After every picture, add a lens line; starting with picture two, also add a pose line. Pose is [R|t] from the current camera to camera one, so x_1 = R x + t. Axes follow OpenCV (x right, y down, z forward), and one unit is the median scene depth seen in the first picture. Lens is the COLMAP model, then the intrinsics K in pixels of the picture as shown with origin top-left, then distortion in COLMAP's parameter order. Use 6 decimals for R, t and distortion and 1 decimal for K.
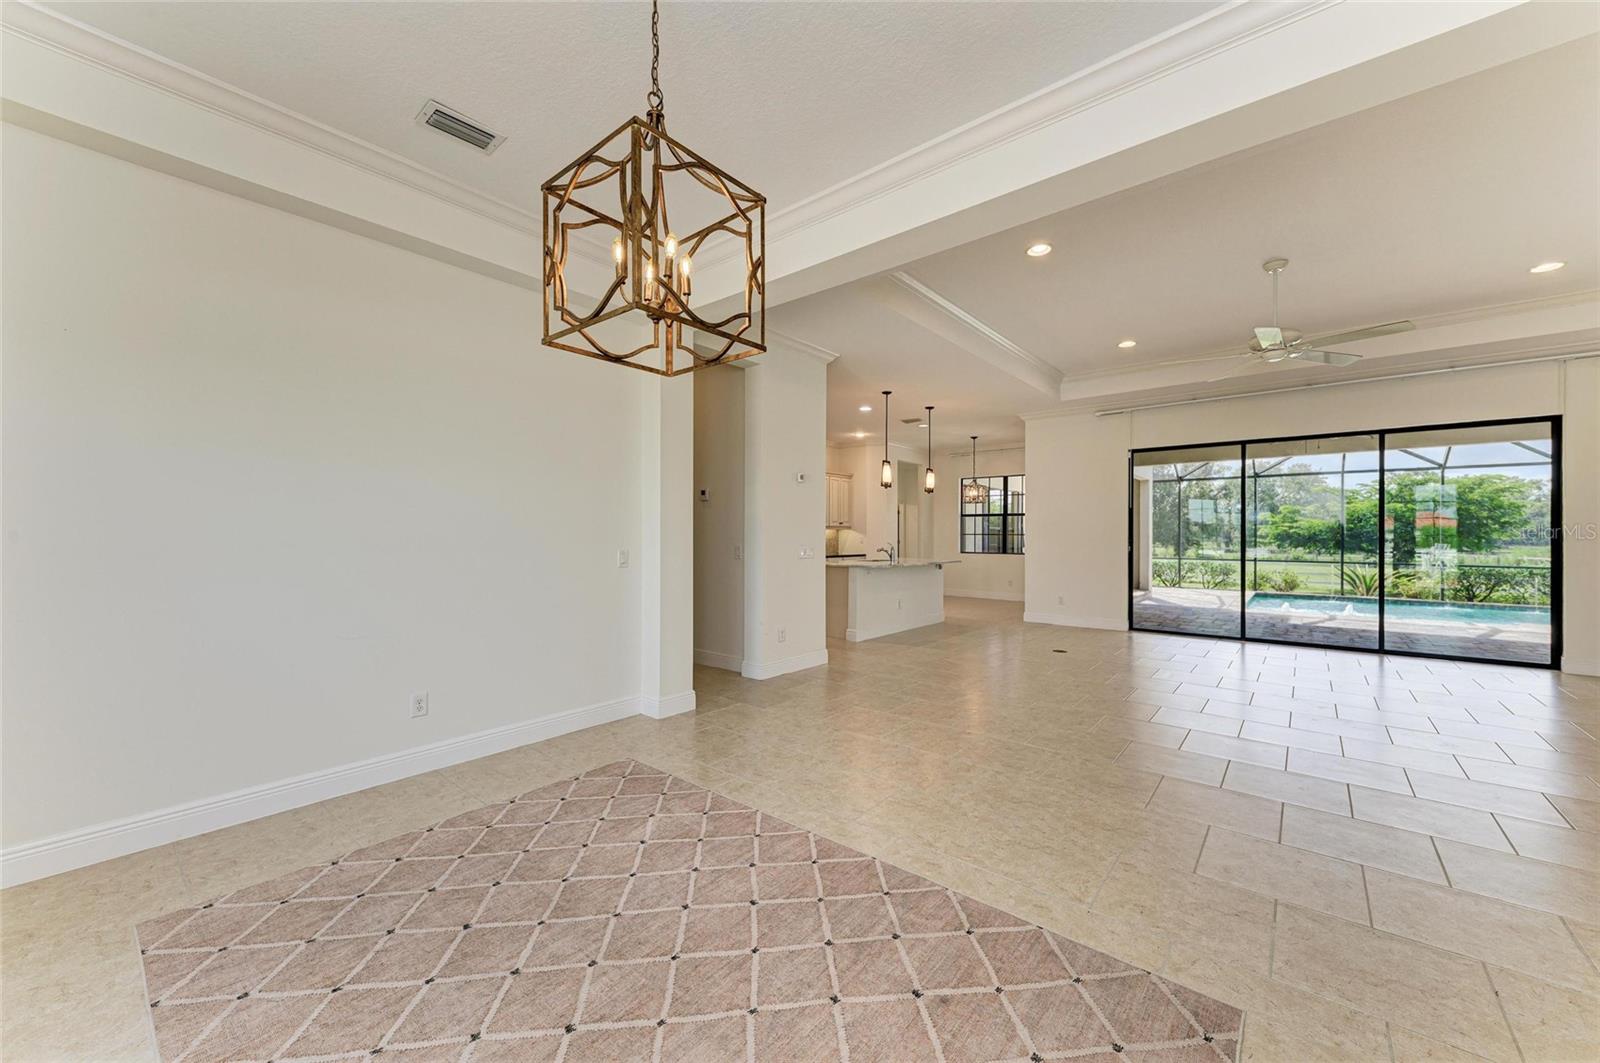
lens RADIAL K [[593.7, 0, 801.4], [0, 593.7, 536.8], [0, 0, 1]] dist [0.020276, -0.007619]
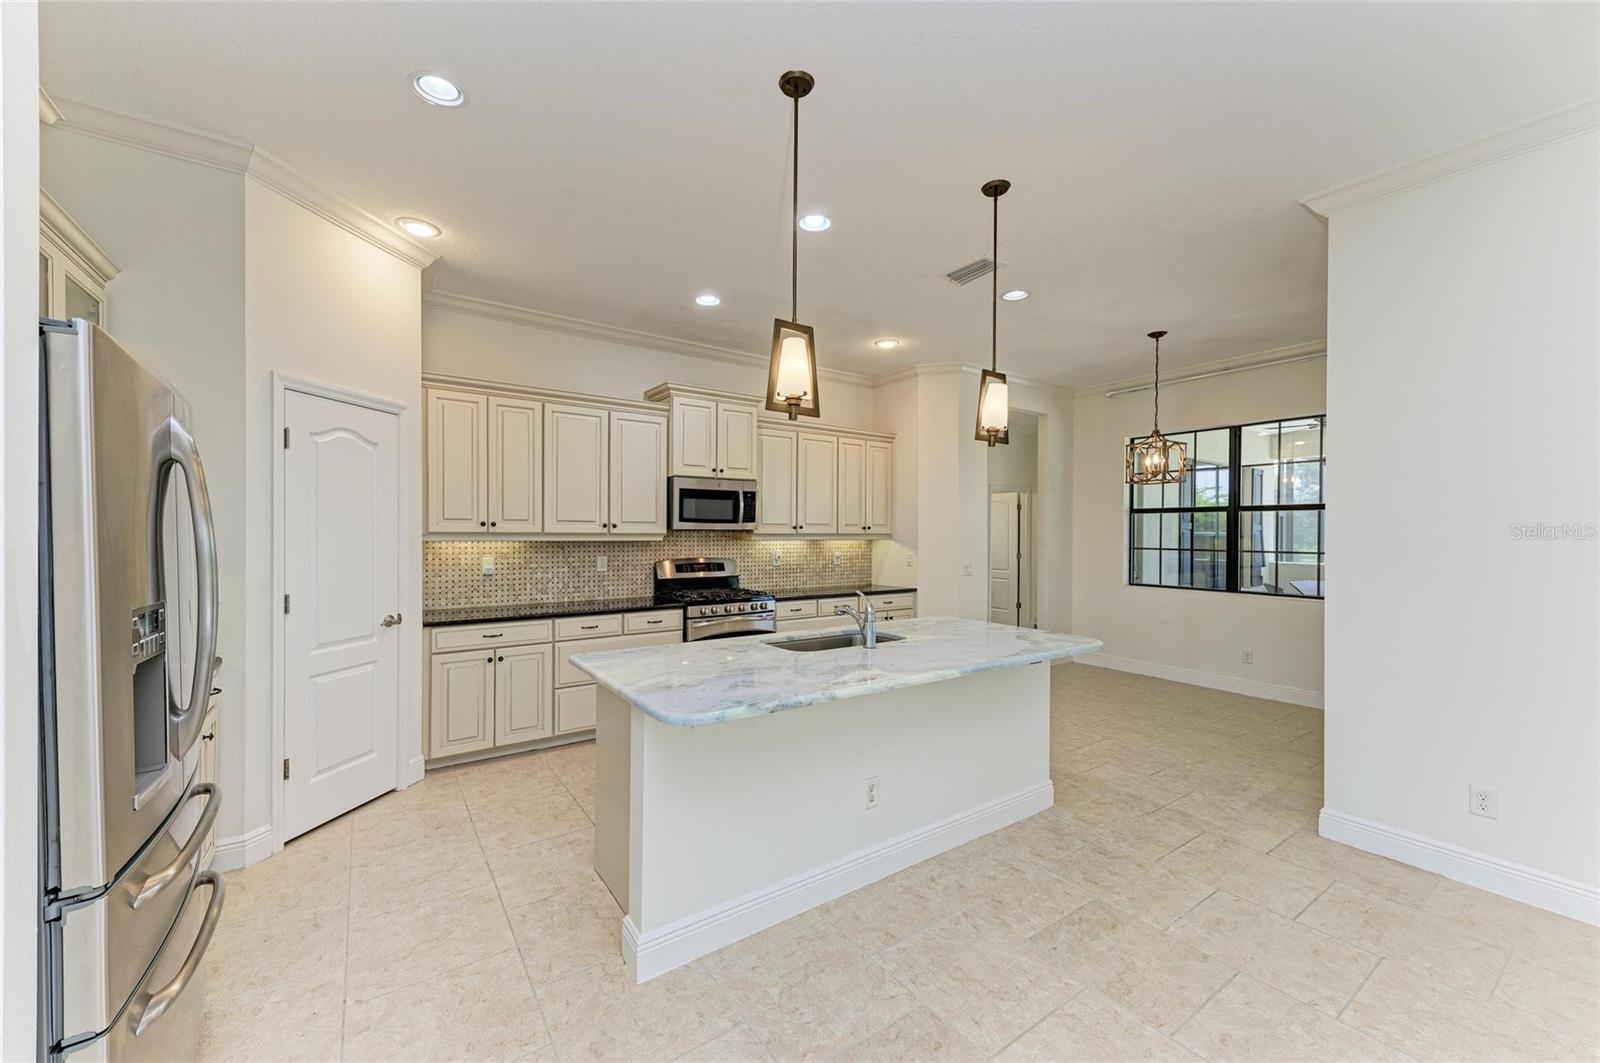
lens RADIAL K [[609.8, 0, 797.0], [0, 609.8, 532.2], [0, 0, 1]] dist [0.017506, -0.005083]
pose [[0.965313, 0.000274, -0.261094, 0.135924], [-0.001755, 0.999984, -0.005440, -0.015270], [0.261089, 0.005710, 0.965298, 0.439693]]
